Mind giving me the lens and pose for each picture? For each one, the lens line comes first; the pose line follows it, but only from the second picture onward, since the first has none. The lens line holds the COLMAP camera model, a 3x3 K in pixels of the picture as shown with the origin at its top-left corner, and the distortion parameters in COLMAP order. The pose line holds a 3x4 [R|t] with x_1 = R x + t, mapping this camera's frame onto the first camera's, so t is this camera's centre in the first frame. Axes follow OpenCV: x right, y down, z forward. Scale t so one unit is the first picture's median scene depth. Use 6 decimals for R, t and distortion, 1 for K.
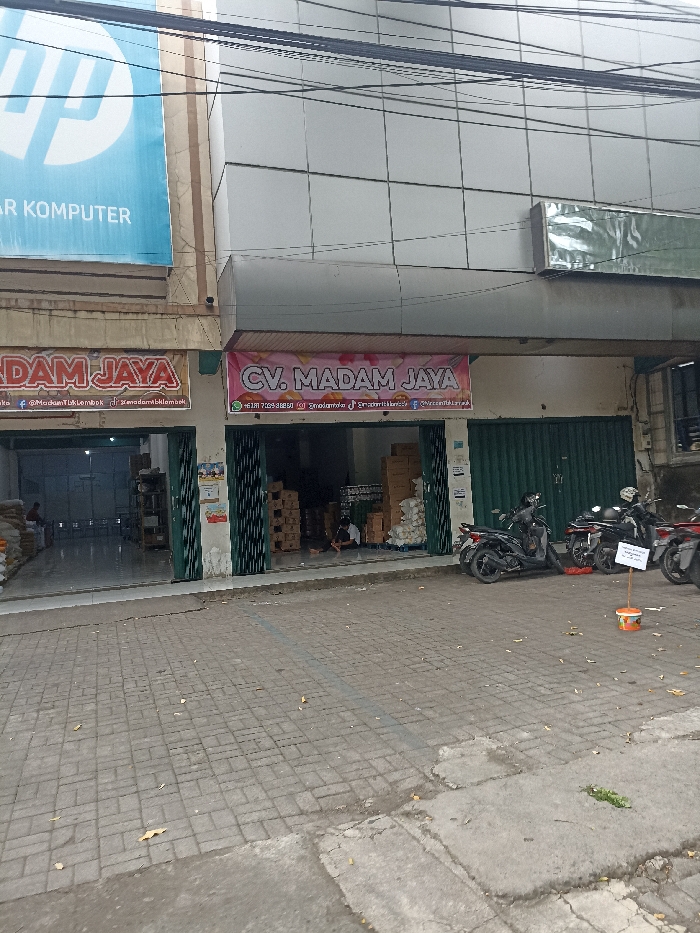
lens RADIAL K [[708.1, 0, 376.3], [0, 708.1, 460.0], [0, 0, 1]] dist [0.061711, -0.075654]
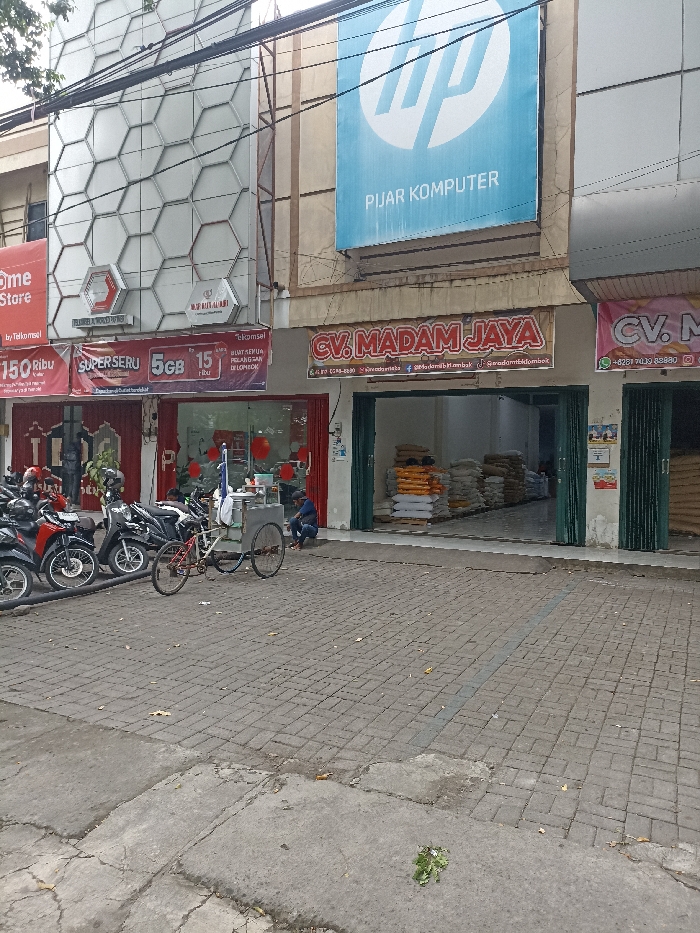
lens RADIAL K [[708.1, 0, 332.9], [0, 708.1, 467.6], [0, 0, 1]] dist [0.061711, -0.075654]
pose [[0.646945, 0.082819, -0.758026, 0.305706], [-0.024282, 0.995818, 0.088075, -0.016284], [0.762150, -0.038573, 0.646250, 0.152365]]
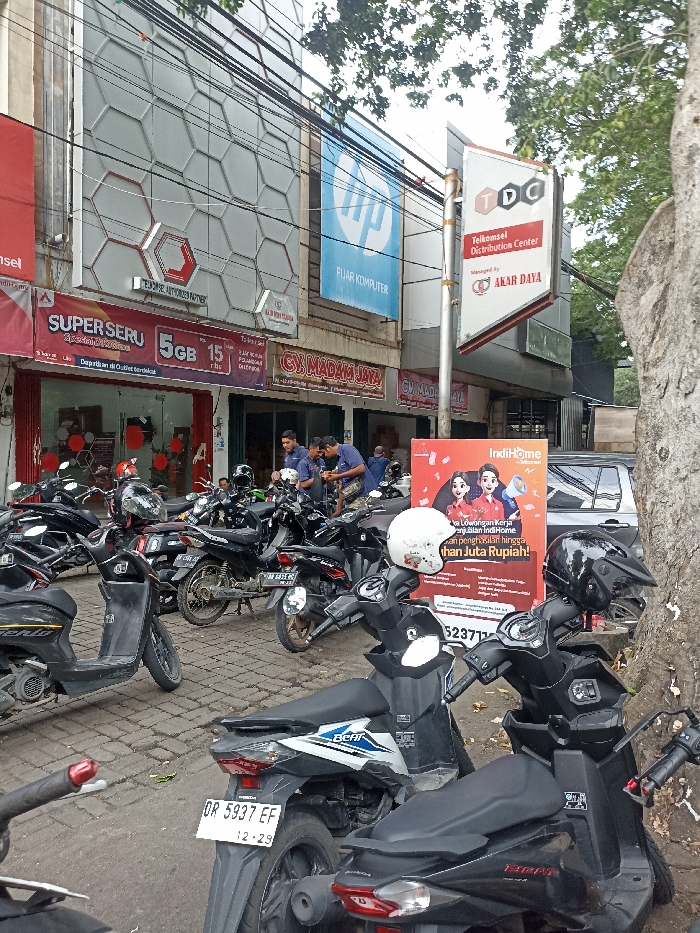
lens RADIAL K [[708.1, 0, 355.3], [0, 708.1, 464.3], [0, 0, 1]] dist [0.061711, -0.075654]
pose [[0.822624, 0.069149, 0.564365, -1.359927], [-0.091253, 0.995767, 0.011005, 0.075514], [-0.561215, -0.060553, 0.825452, -0.428700]]
